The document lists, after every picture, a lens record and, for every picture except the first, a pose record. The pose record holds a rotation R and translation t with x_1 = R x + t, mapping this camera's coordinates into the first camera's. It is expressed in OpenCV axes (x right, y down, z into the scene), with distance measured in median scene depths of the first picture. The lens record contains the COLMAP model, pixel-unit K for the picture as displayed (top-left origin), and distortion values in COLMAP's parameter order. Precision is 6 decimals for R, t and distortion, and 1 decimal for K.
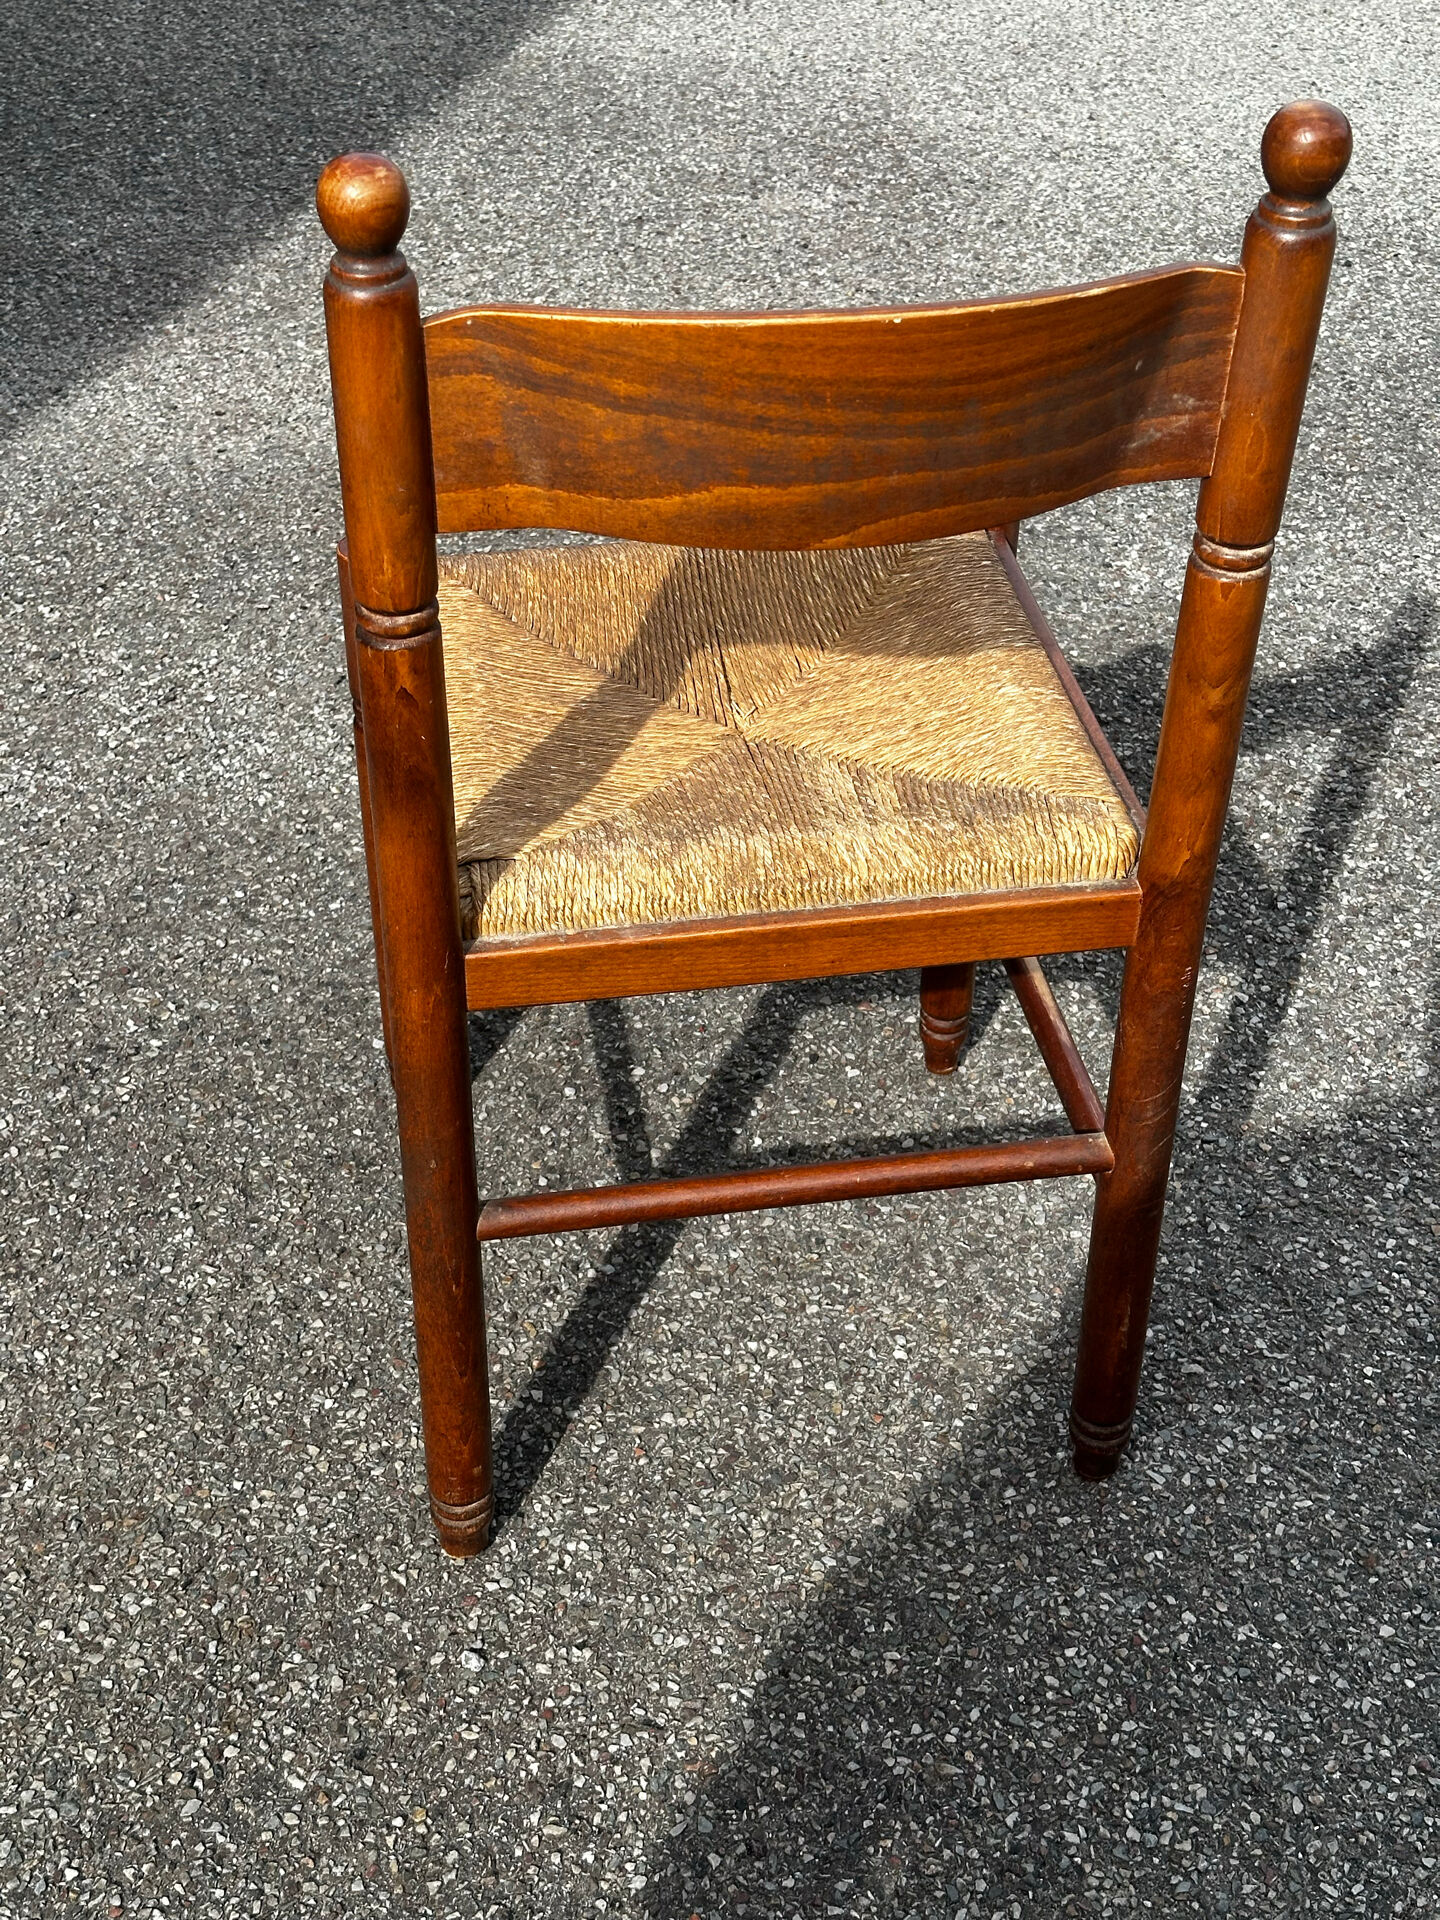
lens RADIAL K [[2688.4, 0, 701.7], [0, 2688.4, 954.4], [0, 0, 1]] dist [0.115185, 0.000000]
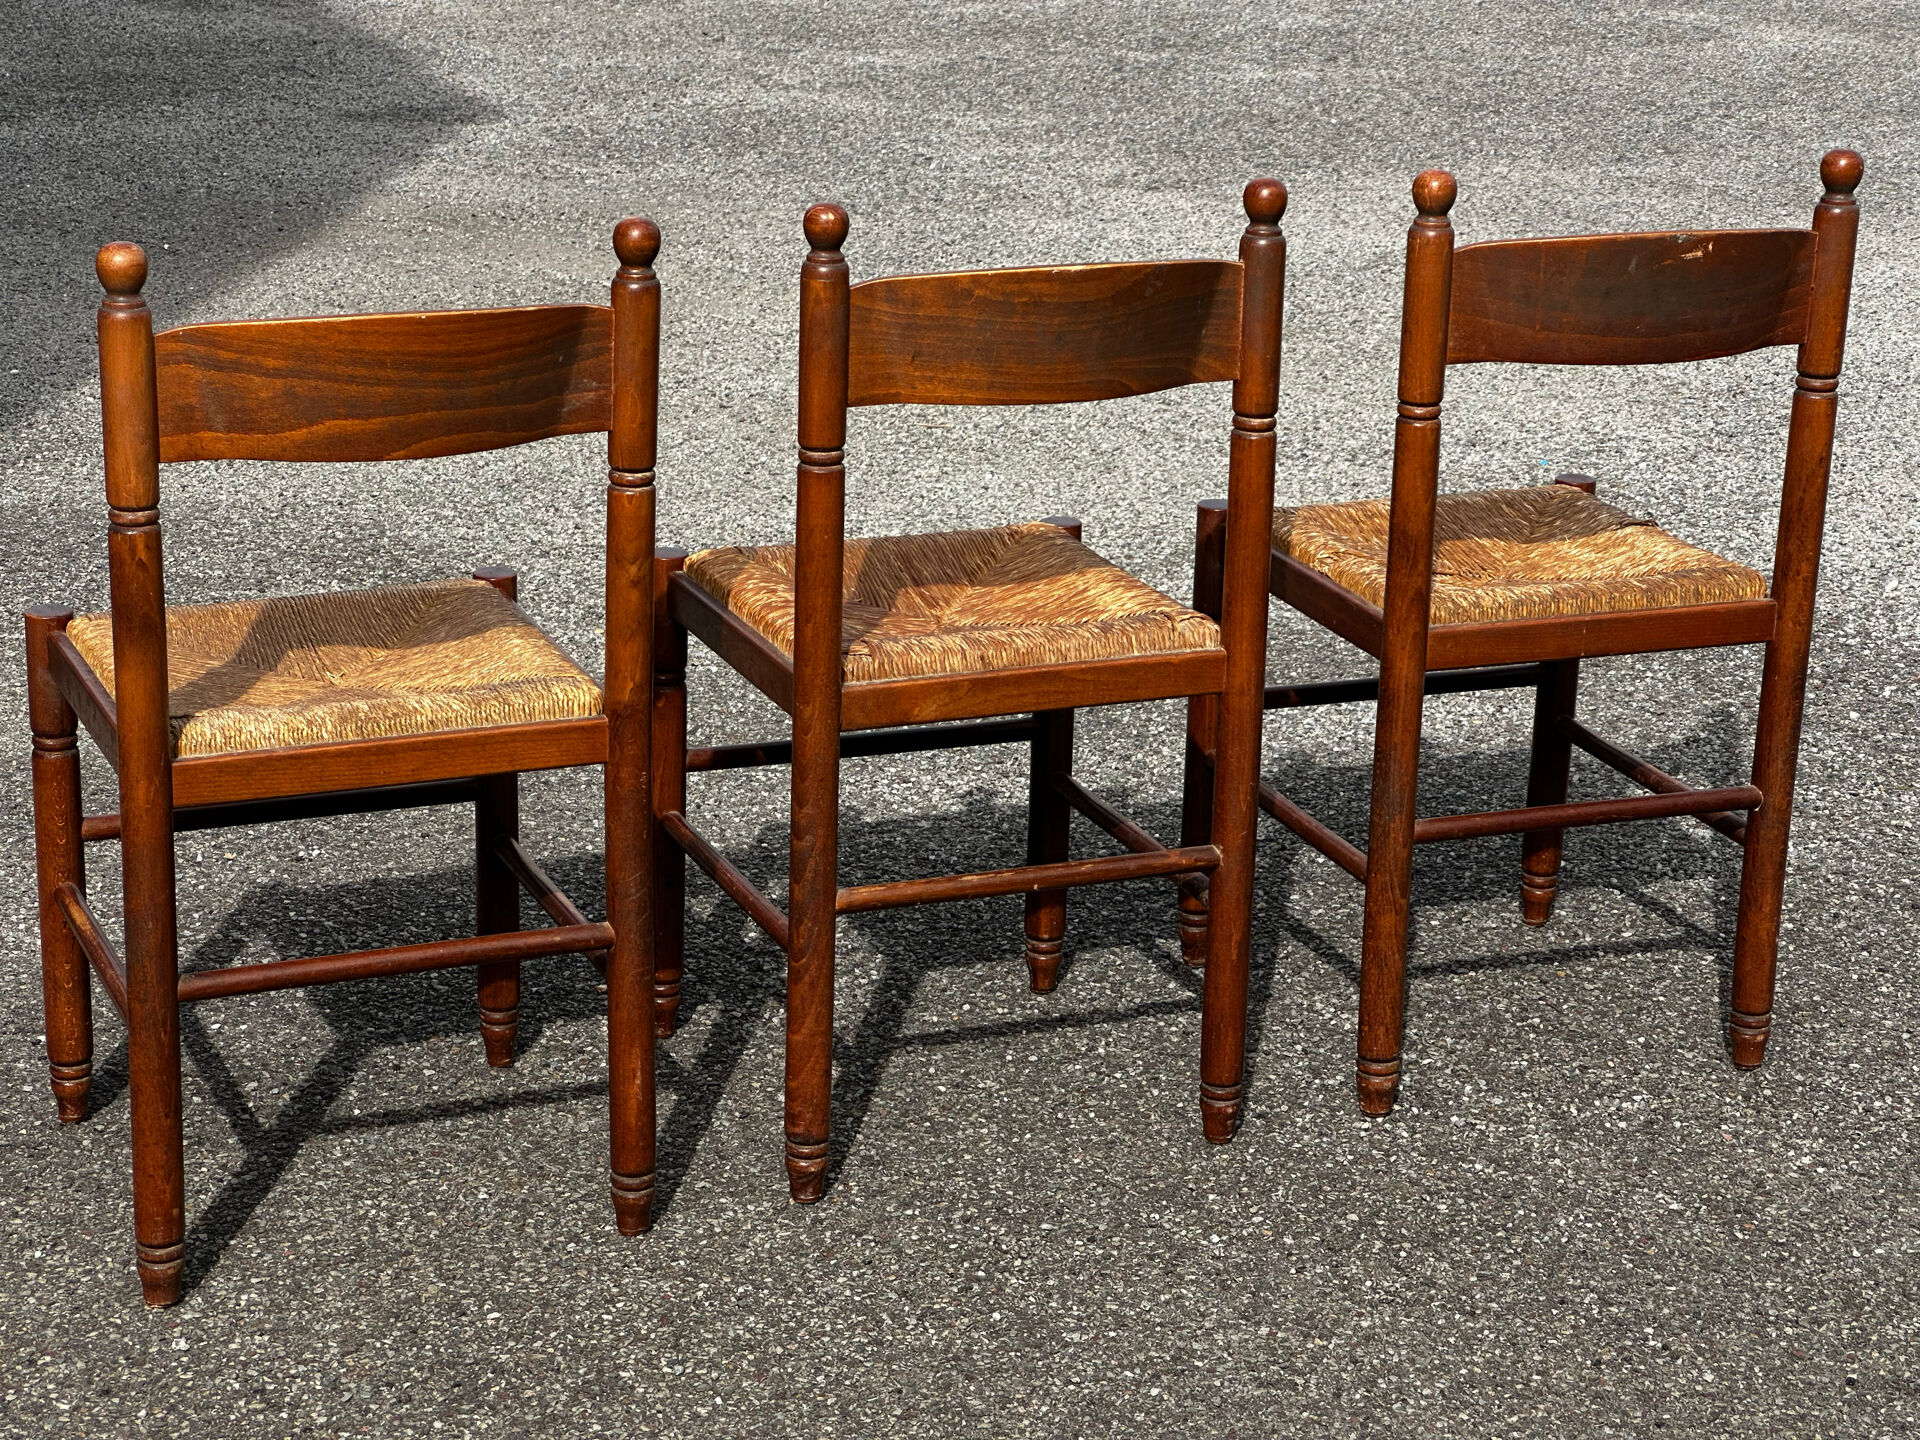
lens RADIAL K [[4259.5, 0, 962.8], [0, 4259.5, 713.9], [0, 0, 1]] dist [0.243767, 0.000000]
pose [[0.976305, -0.054609, 0.209396, -0.134363], [0.123158, 0.935856, -0.330160, 0.709035], [-0.177935, 0.348126, 0.920406, -1.144287]]
